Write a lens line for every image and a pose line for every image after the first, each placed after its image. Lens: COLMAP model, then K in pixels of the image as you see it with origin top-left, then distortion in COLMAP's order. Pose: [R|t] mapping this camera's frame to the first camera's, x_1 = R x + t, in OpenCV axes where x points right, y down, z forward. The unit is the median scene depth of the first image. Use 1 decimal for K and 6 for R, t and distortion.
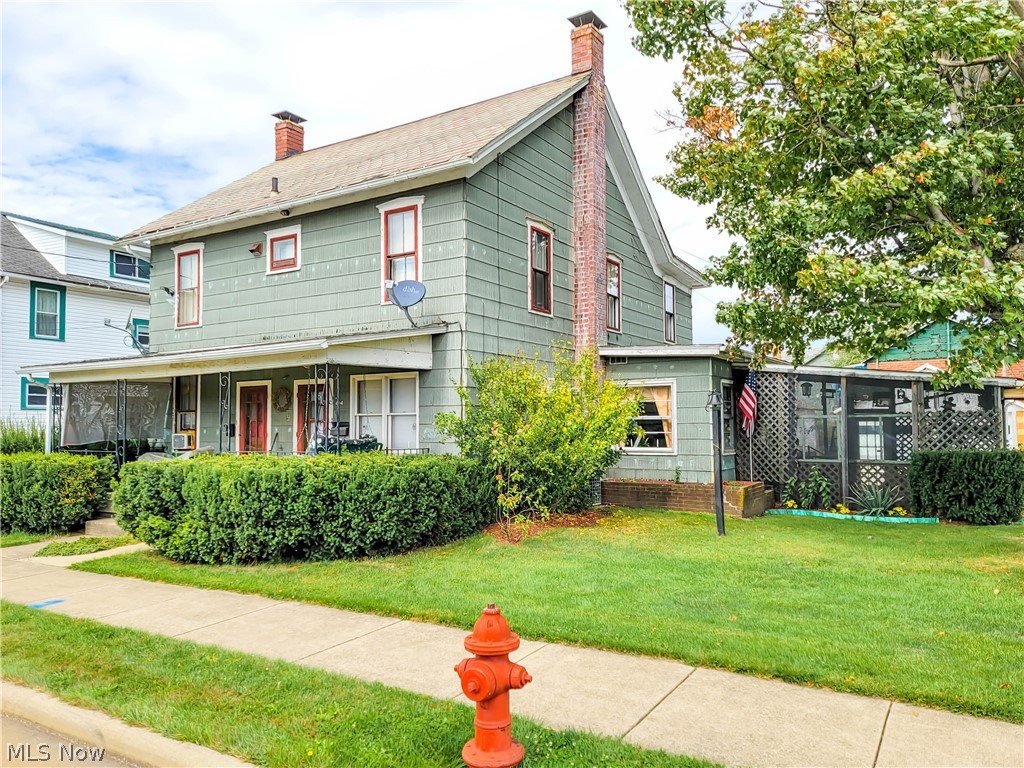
lens RADIAL K [[748.3, 0, 512.0], [0, 748.3, 384.0], [0, 0, 1]] dist [0.077077, -0.053970]
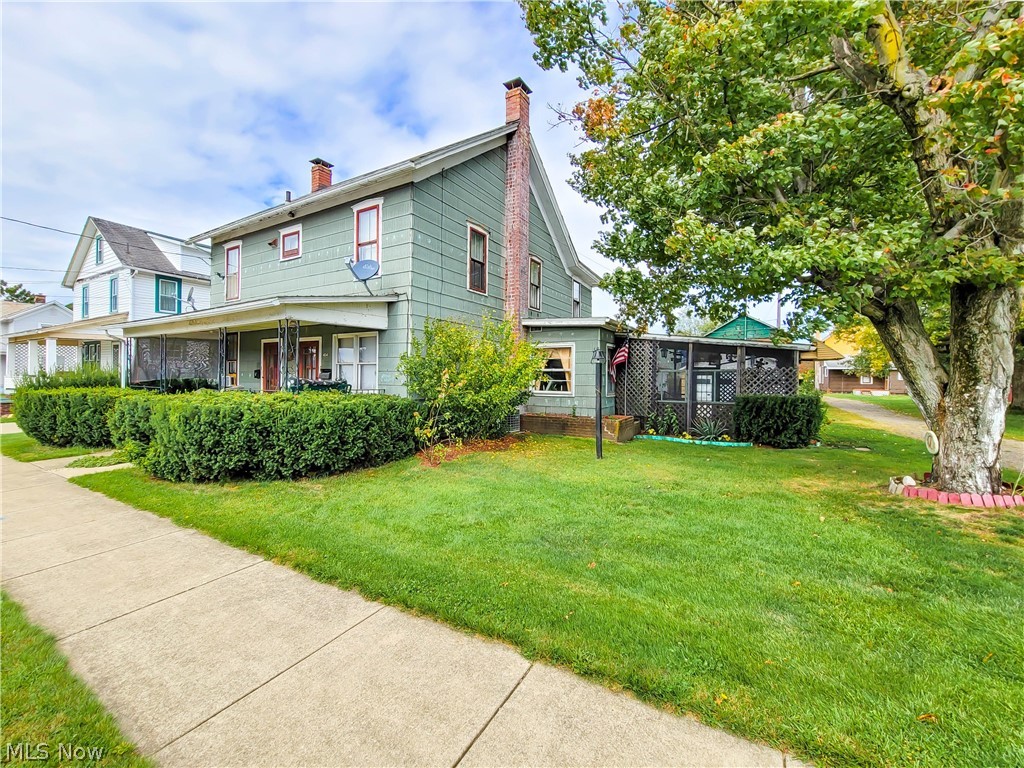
lens RADIAL K [[406.3, 0, 516.4], [0, 406.3, 373.6], [0, 0, 1]] dist [-0.010117, -0.000151]
pose [[0.999402, 0.015797, 0.030743, 0.095957], [-0.017173, 0.998838, 0.045040, 0.020912], [-0.029995, -0.045541, 0.998512, 0.269616]]
